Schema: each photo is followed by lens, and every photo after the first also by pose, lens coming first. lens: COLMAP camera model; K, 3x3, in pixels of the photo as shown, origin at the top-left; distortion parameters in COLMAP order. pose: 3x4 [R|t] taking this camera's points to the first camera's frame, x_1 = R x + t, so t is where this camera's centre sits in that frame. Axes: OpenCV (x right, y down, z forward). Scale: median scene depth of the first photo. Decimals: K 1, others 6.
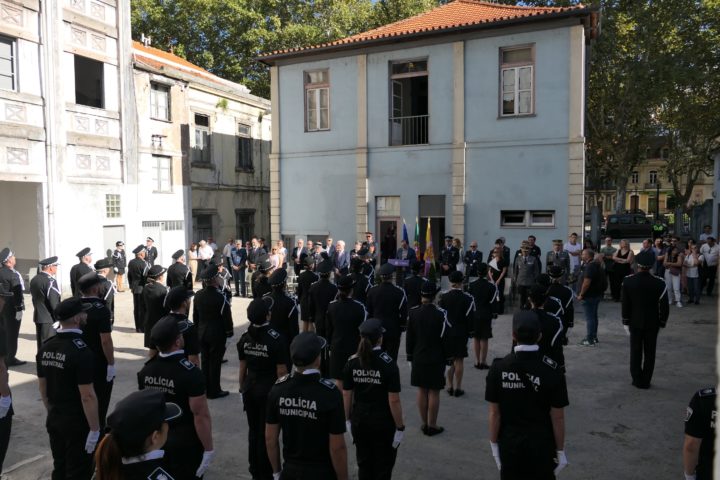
lens RADIAL K [[519.2, 0, 360.8], [0, 519.2, 237.8], [0, 0, 1]] dist [-0.012635, 0.003927]
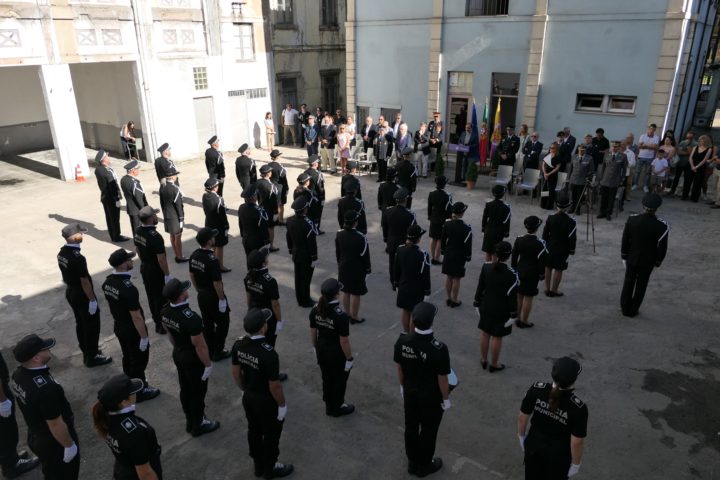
lens RADIAL K [[519.2, 0, 358.9], [0, 519.2, 241.8], [0, 0, 1]] dist [-0.012635, 0.003927]
pose [[0.978199, 0.075145, -0.193597, 0.081554], [-0.011342, 0.950178, 0.311503, -0.082675], [0.207359, -0.302516, 0.930315, -0.036970]]
